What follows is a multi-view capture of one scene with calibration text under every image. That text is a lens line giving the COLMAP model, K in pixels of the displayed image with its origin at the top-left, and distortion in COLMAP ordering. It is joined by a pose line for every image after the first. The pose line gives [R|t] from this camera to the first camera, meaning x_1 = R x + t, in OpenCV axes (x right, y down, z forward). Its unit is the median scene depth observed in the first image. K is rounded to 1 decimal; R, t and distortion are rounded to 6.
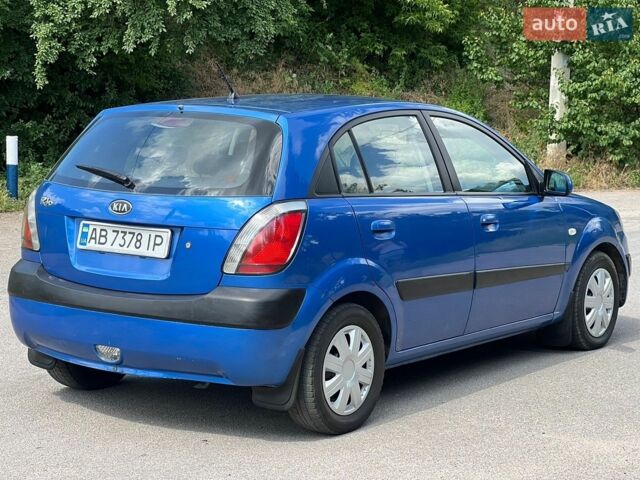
lens RADIAL K [[1391.2, 0, 320.0], [0, 1391.2, 240.0], [0, 0, 1]] dist [-0.027770, 2.409339]
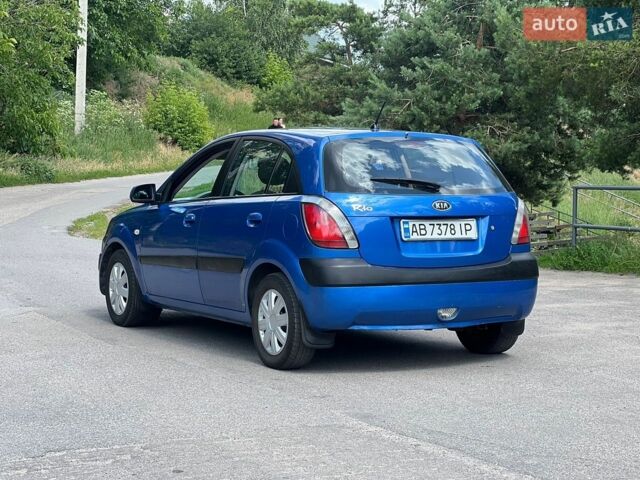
lens RADIAL K [[1391.2, 0, 320.0], [0, 1391.2, 240.0], [0, 0, 1]] dist [-0.027770, 2.409339]
pose [[0.442057, -0.058960, 0.895047, -1.397865], [0.101507, 0.994716, 0.015392, -0.023014], [-0.891225, 0.084049, 0.445706, 0.476363]]
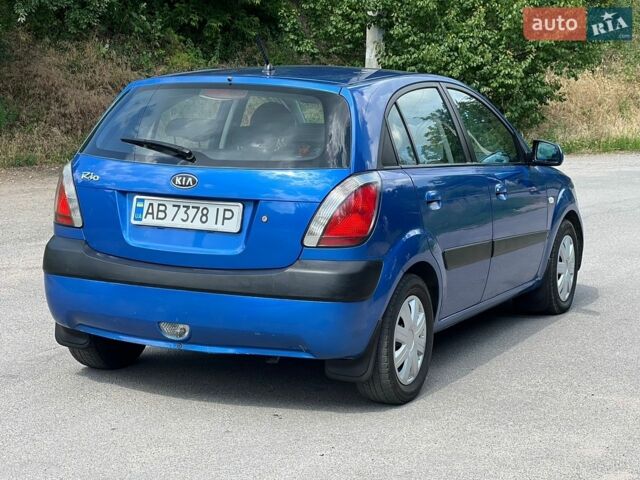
lens RADIAL K [[1391.2, 0, 320.0], [0, 1391.2, 240.0], [0, 0, 1]] dist [-0.027770, 2.409339]
pose [[0.983451, -0.019020, 0.180170, -0.219467], [0.015415, 0.999652, 0.021390, -0.001626], [-0.180515, -0.018259, 0.983403, 0.019121]]
